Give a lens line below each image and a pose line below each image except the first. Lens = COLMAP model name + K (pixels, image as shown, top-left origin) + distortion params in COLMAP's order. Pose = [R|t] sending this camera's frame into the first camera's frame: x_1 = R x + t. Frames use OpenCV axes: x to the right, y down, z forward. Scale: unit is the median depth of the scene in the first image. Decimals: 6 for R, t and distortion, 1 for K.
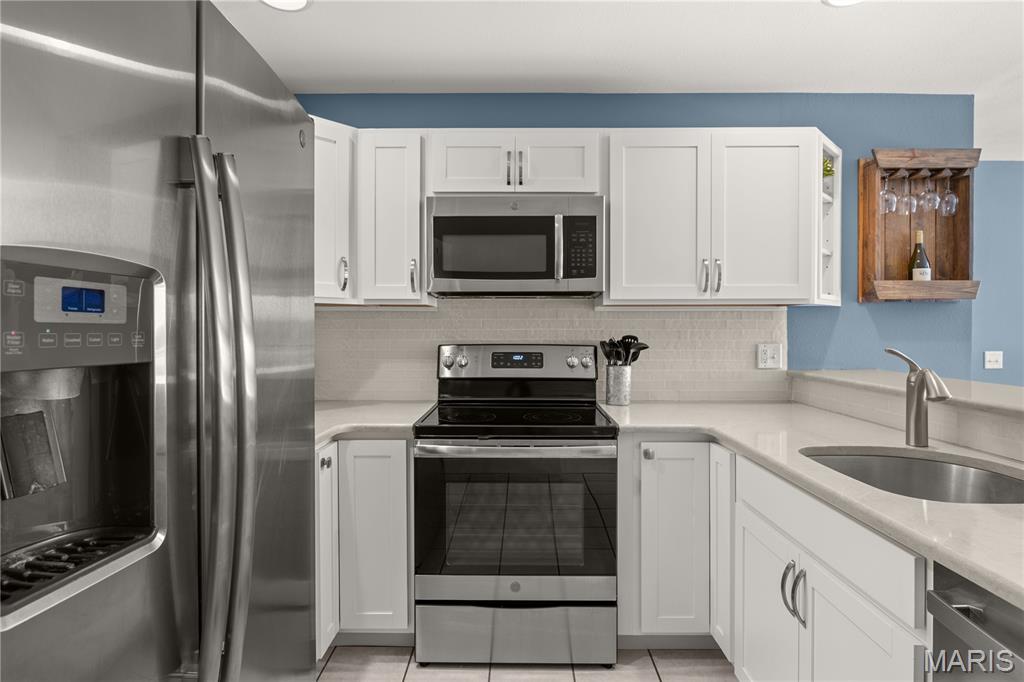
lens RADIAL K [[526.6, 0, 512.5], [0, 526.6, 335.7], [0, 0, 1]] dist [-0.004170, 0.000149]
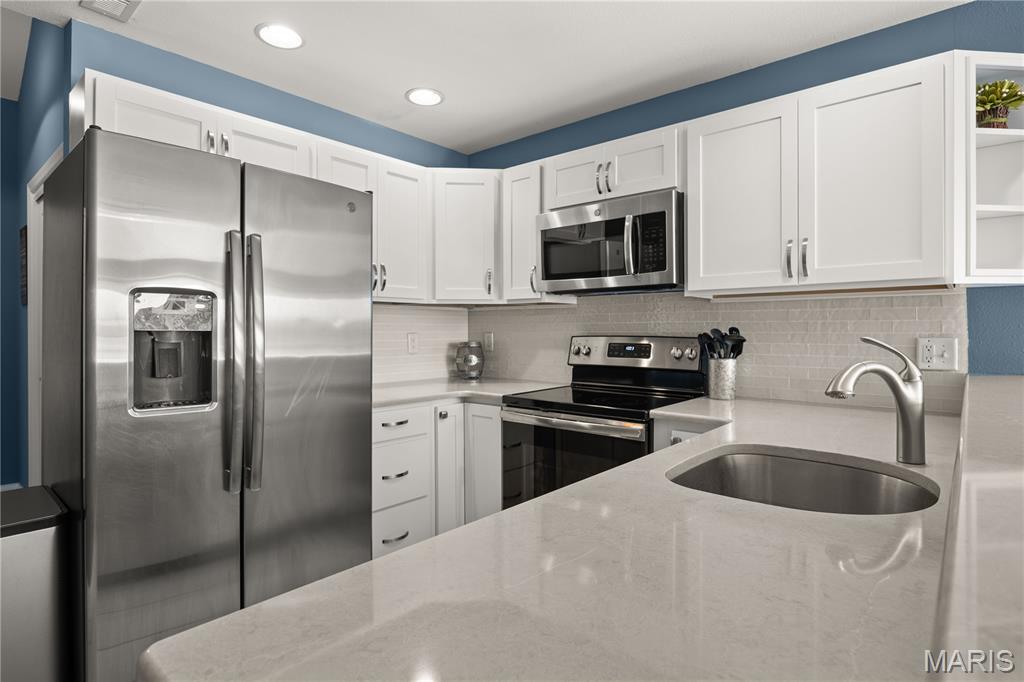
lens RADIAL K [[526.6, 0, 505.9], [0, 526.6, 336.1], [0, 0, 1]] dist [-0.004170, 0.000149]
pose [[0.762997, 0.007129, -0.646363, 0.565387], [-0.007313, 0.999970, 0.002397, 0.017670], [0.646361, 0.002898, 0.763027, 0.008367]]
